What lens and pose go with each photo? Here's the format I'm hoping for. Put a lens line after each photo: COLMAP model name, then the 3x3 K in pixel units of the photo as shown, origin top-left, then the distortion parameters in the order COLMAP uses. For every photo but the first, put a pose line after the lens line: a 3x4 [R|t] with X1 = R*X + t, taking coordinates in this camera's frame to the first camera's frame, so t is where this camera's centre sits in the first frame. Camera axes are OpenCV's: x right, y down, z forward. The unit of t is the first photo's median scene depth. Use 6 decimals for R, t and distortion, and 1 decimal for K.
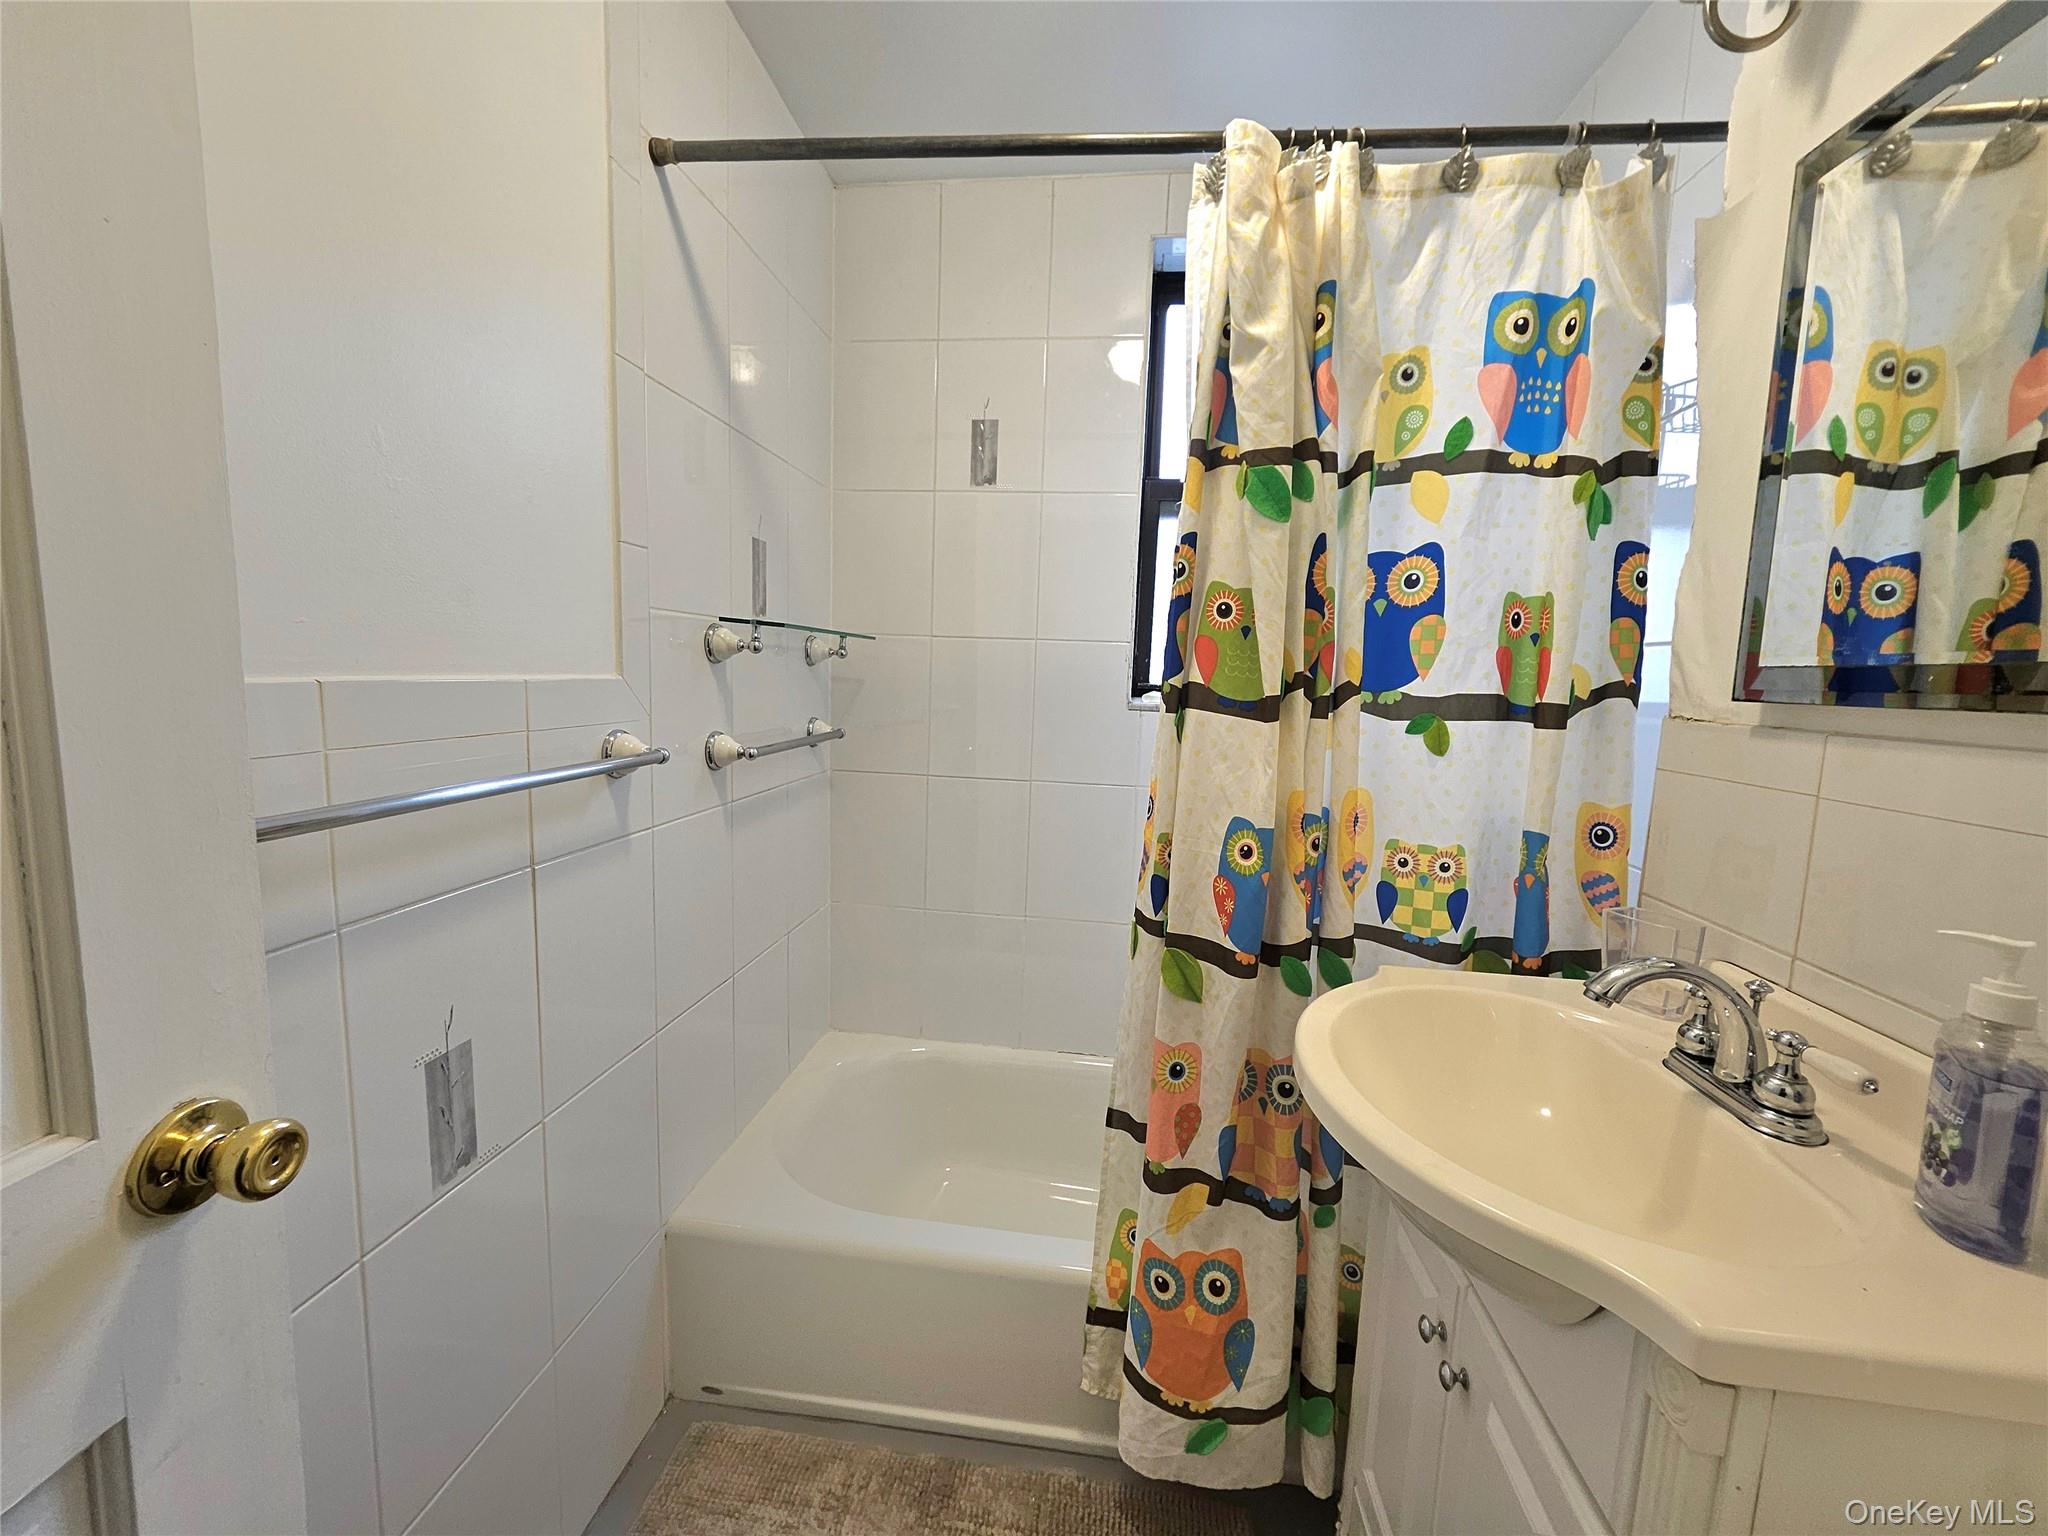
lens RADIAL K [[831.2, 0, 1024.0], [0, 831.2, 768.0], [0, 0, 1]] dist [-0.002370, -0.006942]
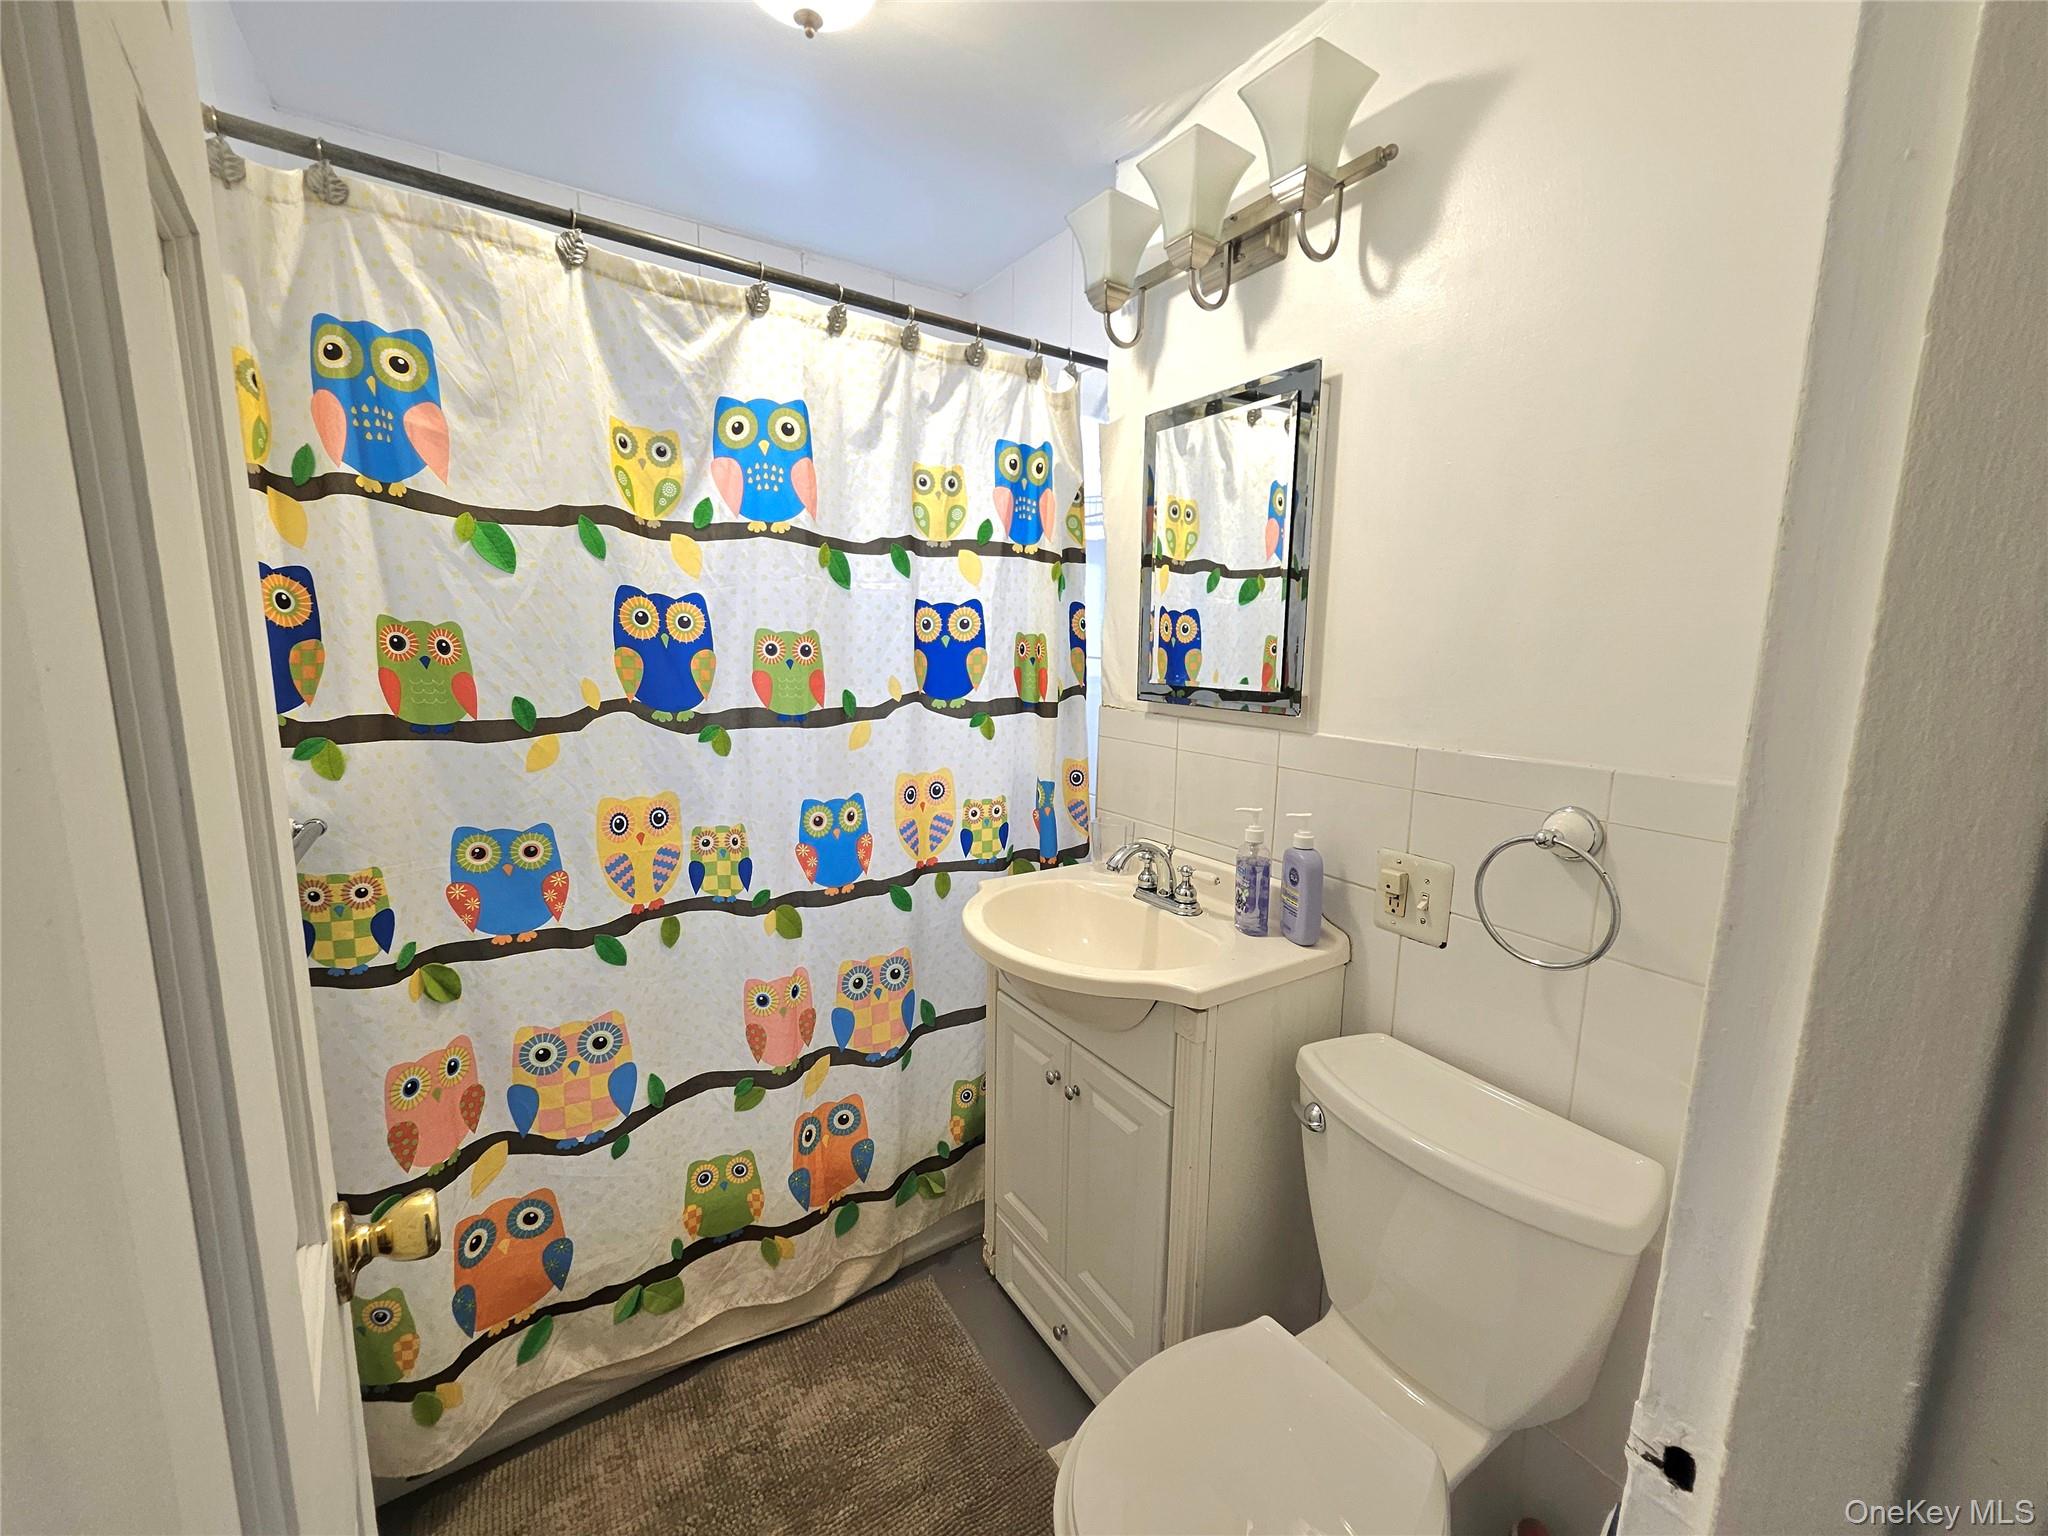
lens RADIAL K [[821.2, 0, 1030.7], [0, 821.2, 765.1], [0, 0, 1]] dist [0.000021, -0.000316]
pose [[0.777095, -0.121953, 0.617455, -0.401115], [0.088216, 0.992468, 0.084998, -0.094352], [-0.623170, -0.011582, 0.782000, -0.242741]]
